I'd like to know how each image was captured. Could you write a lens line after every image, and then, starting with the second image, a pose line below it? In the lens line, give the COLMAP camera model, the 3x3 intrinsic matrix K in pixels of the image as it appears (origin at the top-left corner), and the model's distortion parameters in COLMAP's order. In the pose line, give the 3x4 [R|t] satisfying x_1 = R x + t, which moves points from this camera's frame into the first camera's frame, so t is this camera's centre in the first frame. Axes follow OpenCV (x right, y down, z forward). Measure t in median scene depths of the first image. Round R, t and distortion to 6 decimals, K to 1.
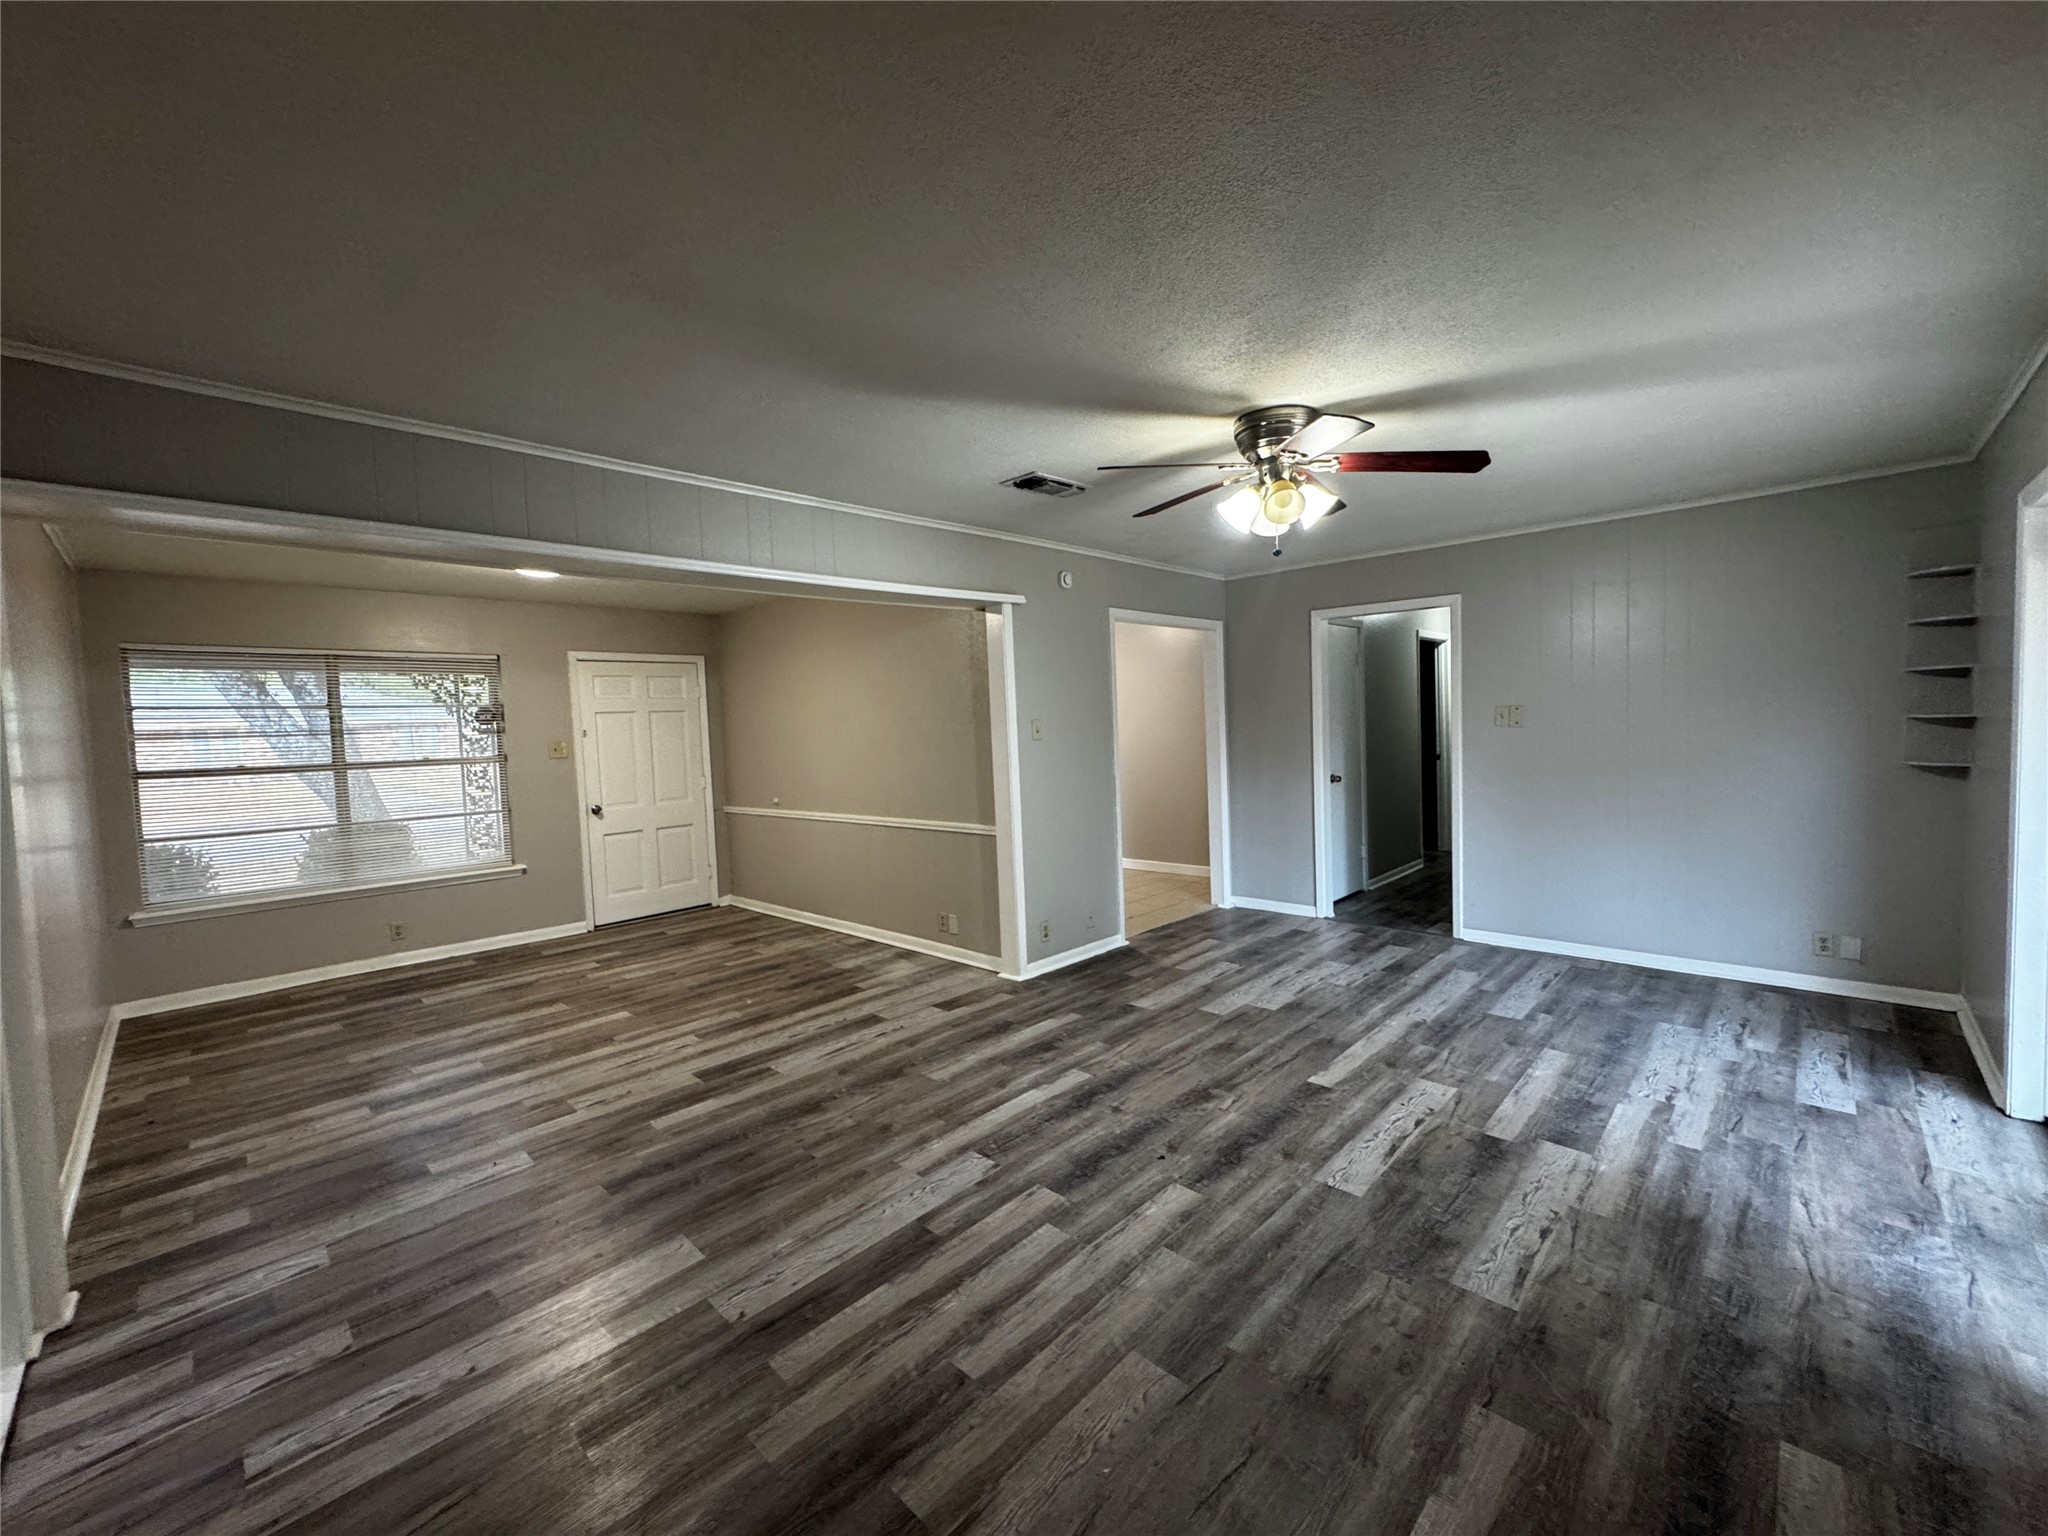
lens RADIAL K [[819.4, 0, 1021.9], [0, 819.4, 771.6], [0, 0, 1]] dist [-0.000721, 0.000776]
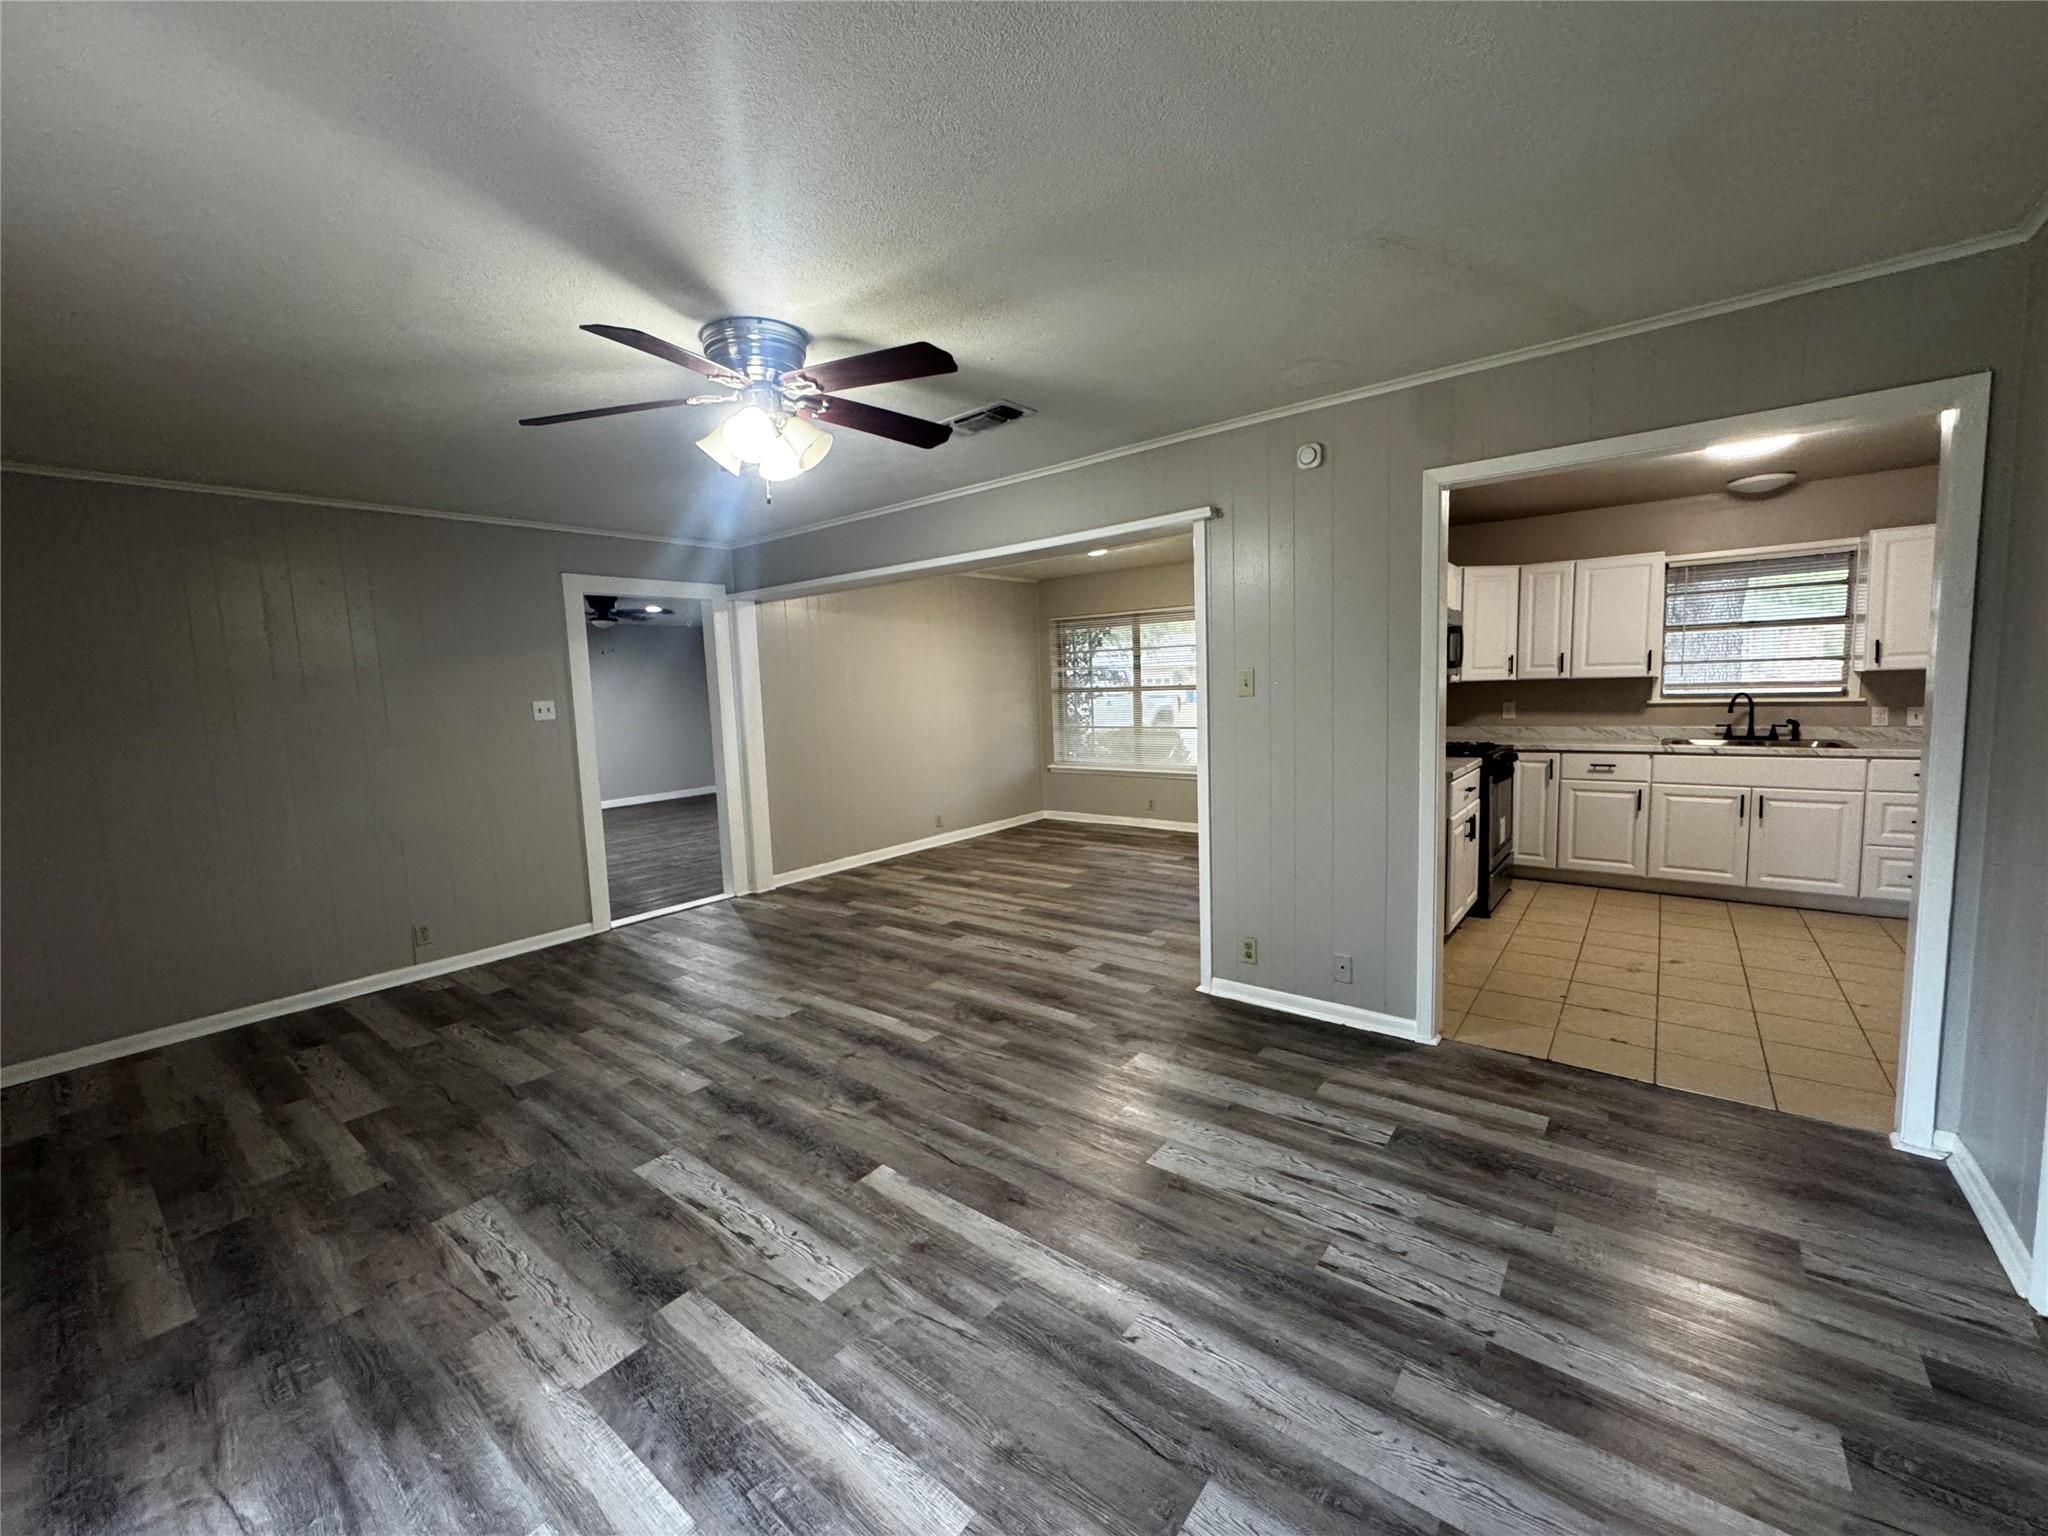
lens RADIAL K [[819.4, 0, 1021.1], [0, 819.4, 766.5], [0, 0, 1]] dist [-0.000721, 0.000776]
pose [[0.097549, 0.135045, -0.986026, 1.146511], [-0.019612, 0.990820, 0.133761, -0.109350], [0.995037, 0.006290, 0.099302, 1.121533]]
